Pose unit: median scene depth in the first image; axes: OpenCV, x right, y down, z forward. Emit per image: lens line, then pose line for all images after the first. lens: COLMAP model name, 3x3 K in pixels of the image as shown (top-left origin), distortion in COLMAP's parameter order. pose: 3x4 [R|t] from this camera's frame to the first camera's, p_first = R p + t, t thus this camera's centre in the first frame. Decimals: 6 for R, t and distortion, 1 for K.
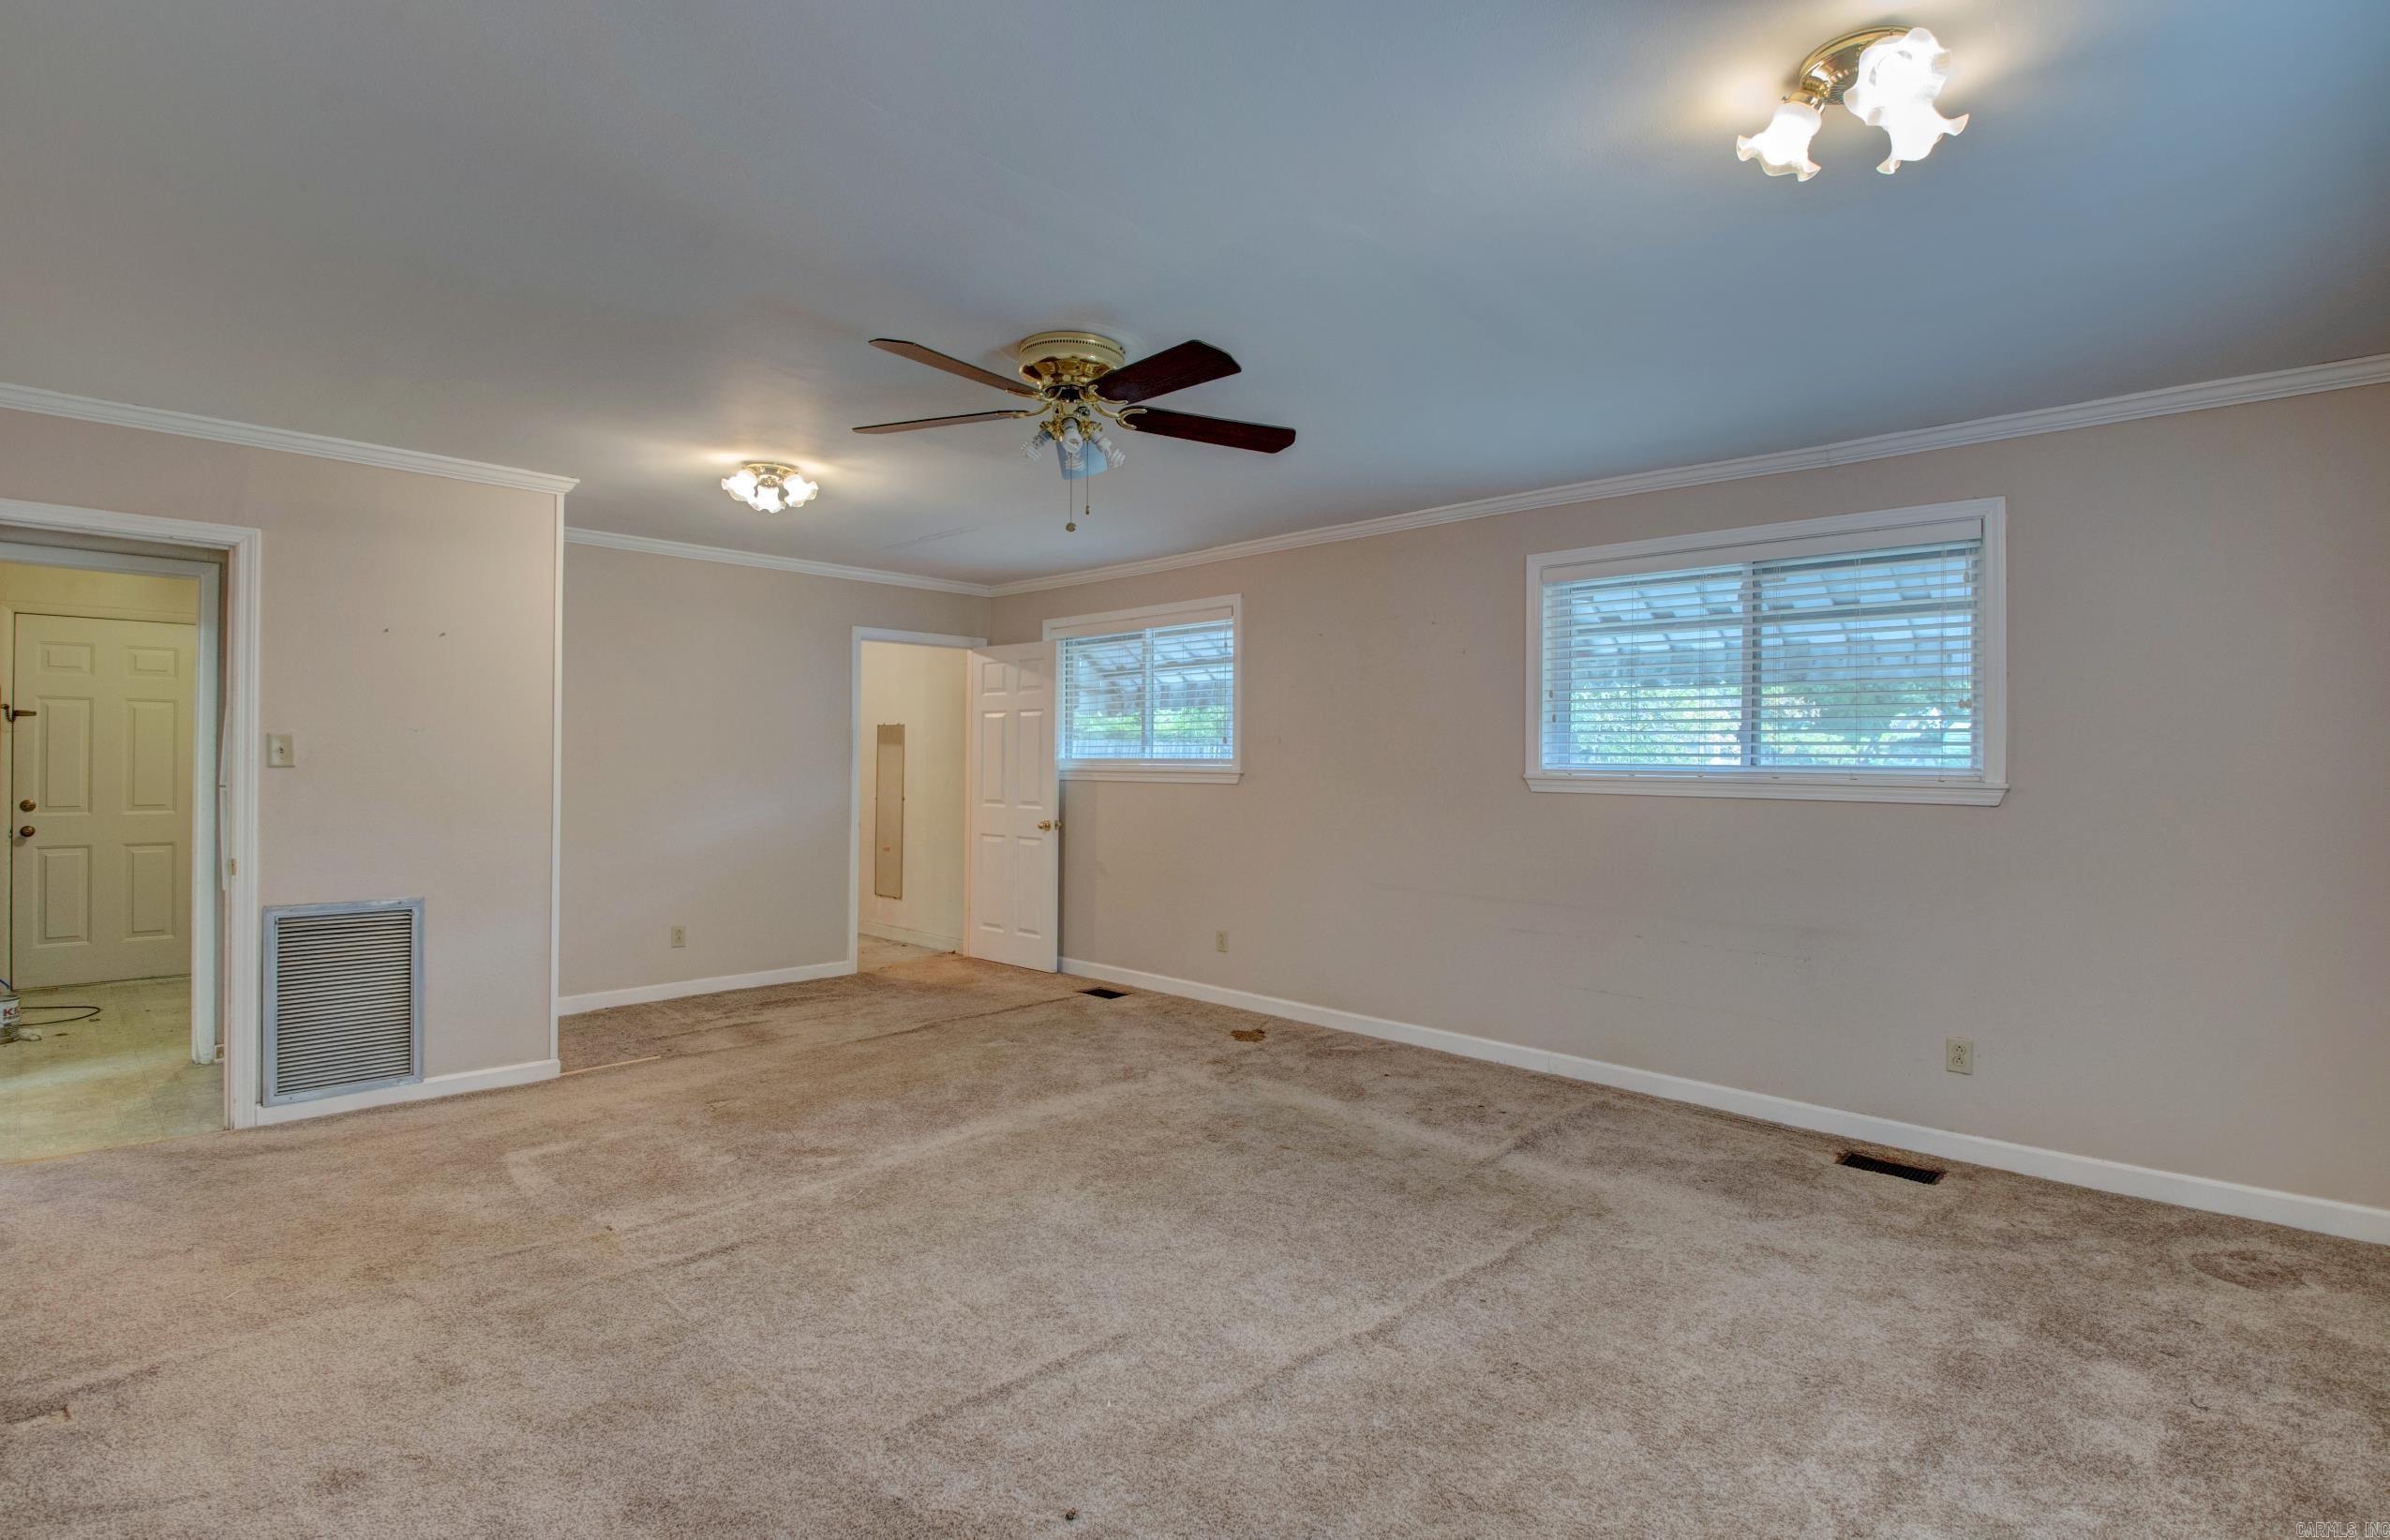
lens RADIAL K [[1143.9, 0, 1203.8], [0, 1143.9, 757.8], [0, 0, 1]] dist [-0.006363, -0.014909]
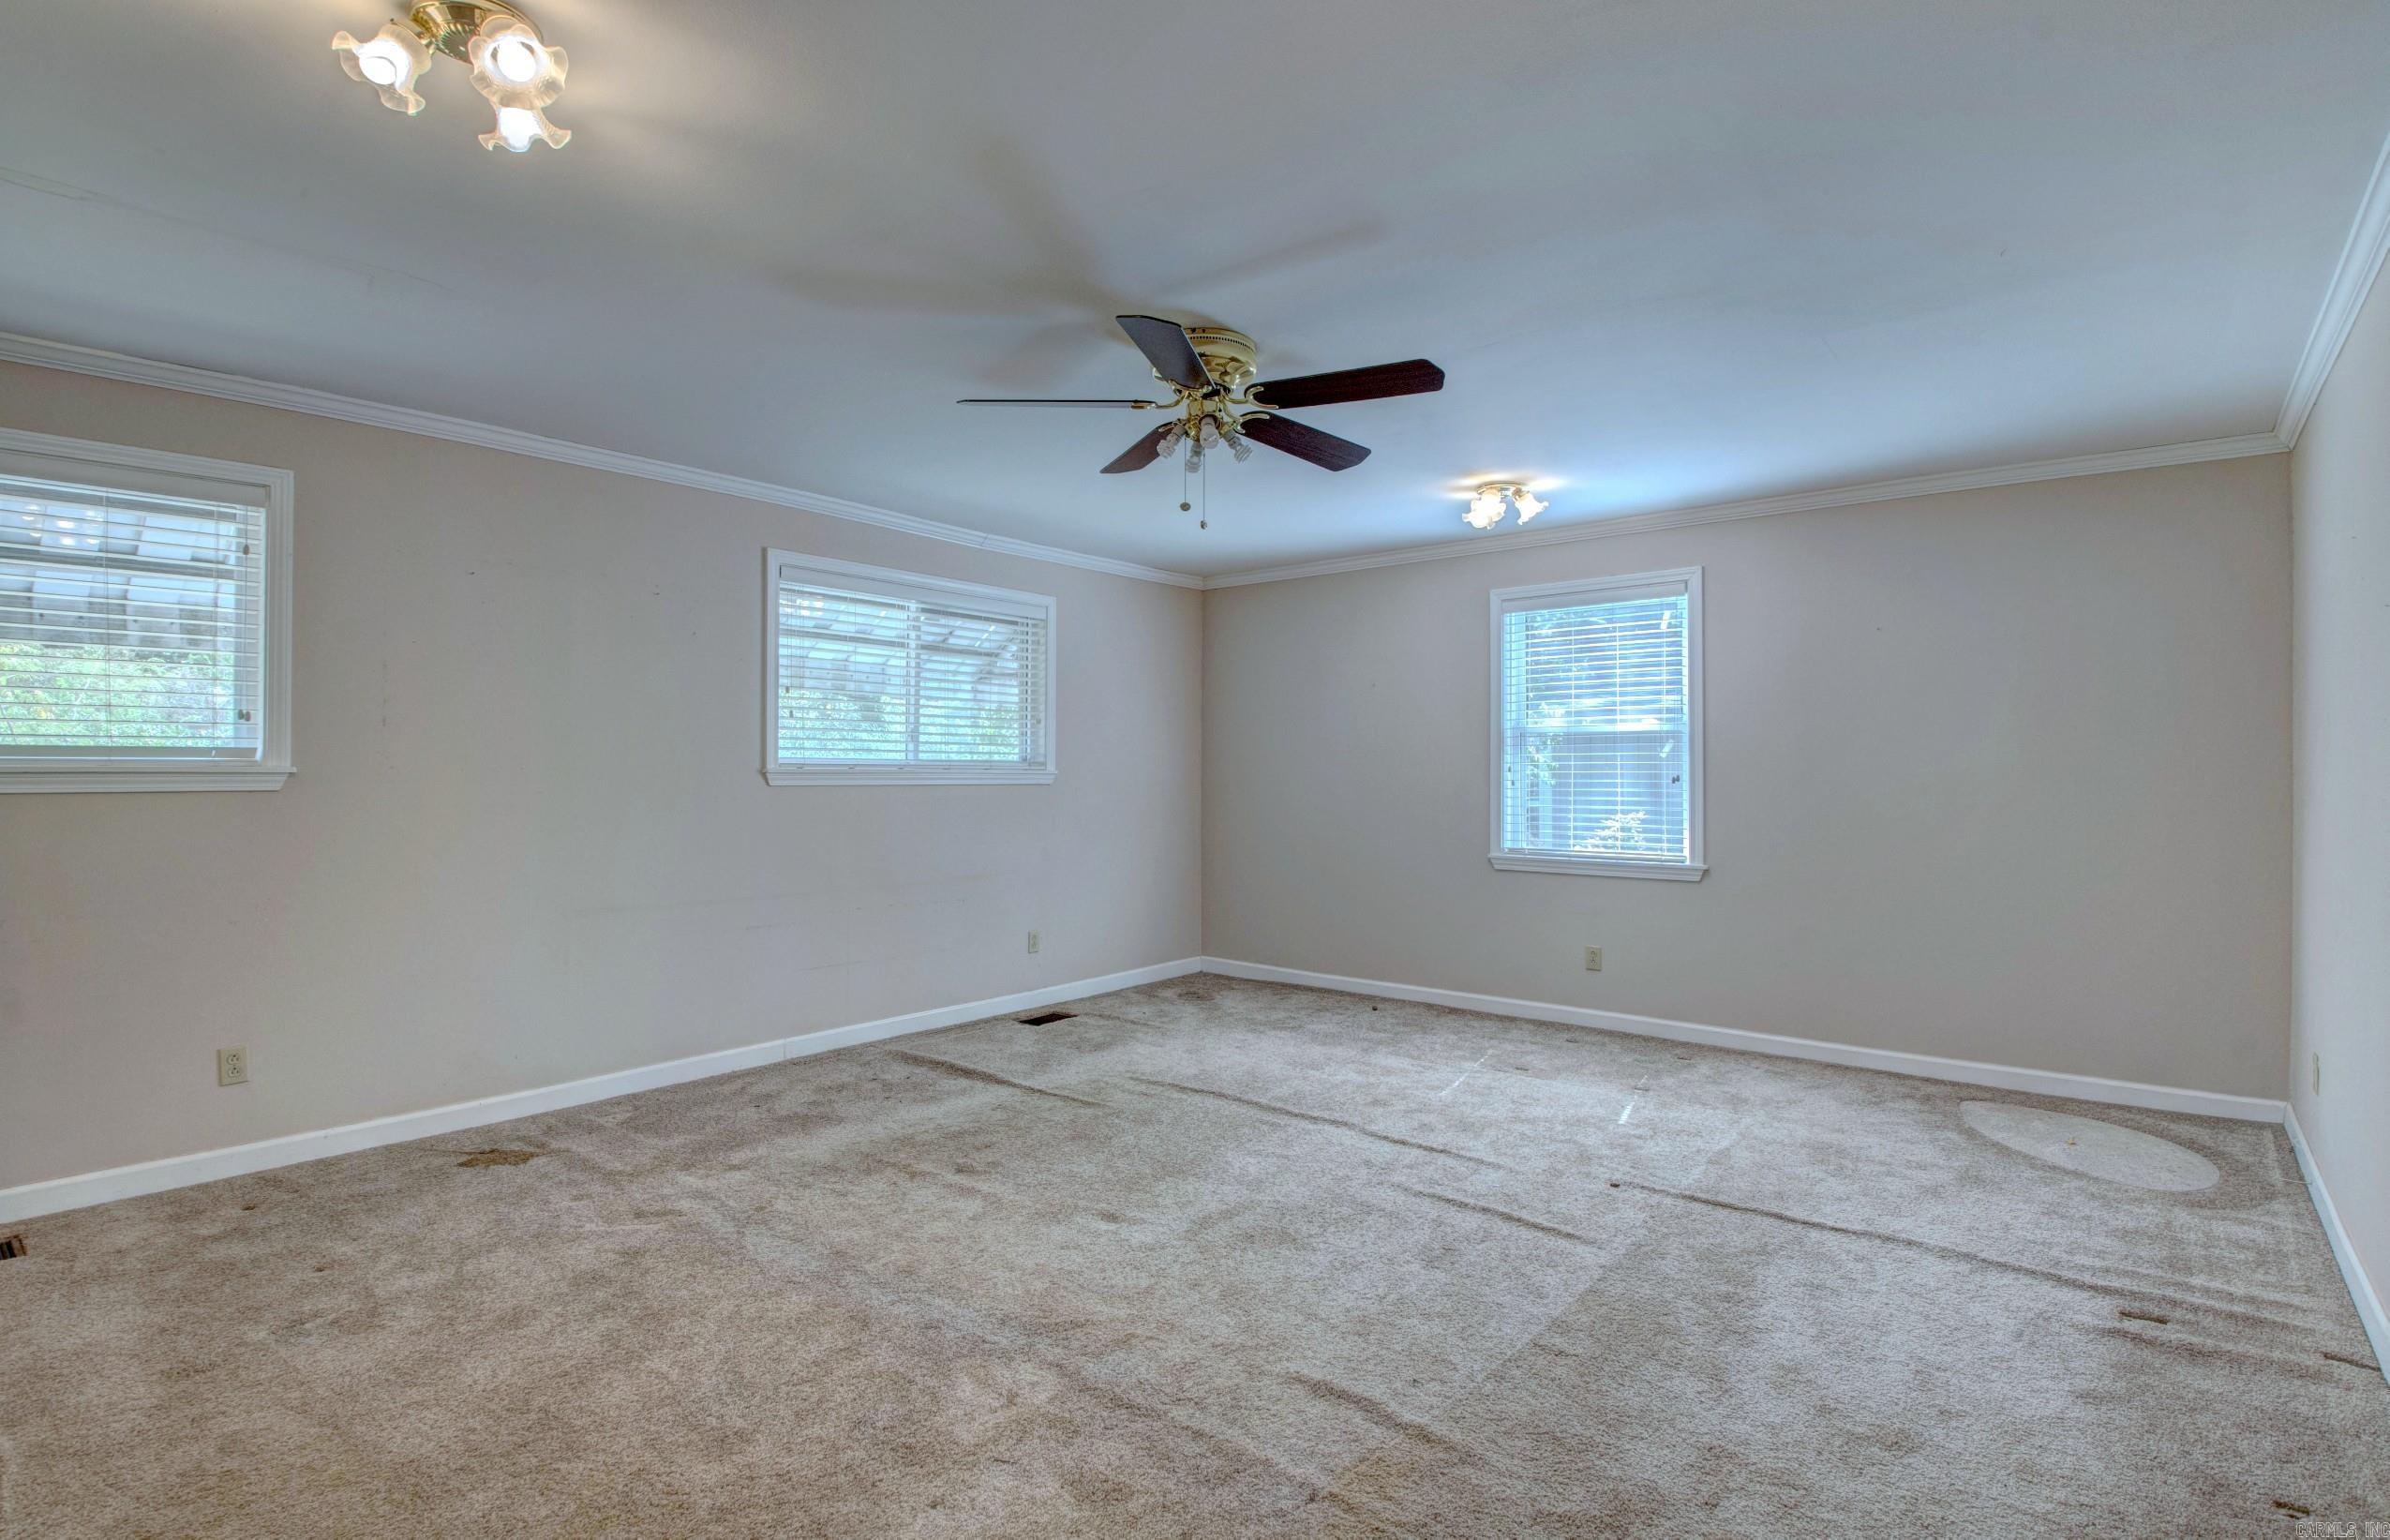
lens RADIAL K [[1143.9, 0, 1203.2], [0, 1143.9, 771.8], [0, 0, 1]] dist [-0.006363, -0.014909]
pose [[-0.097533, -0.017371, 0.995081, -0.801578], [-0.016728, 0.999735, 0.015812, -0.005123], [-0.995092, -0.015103, -0.097797, 0.782272]]
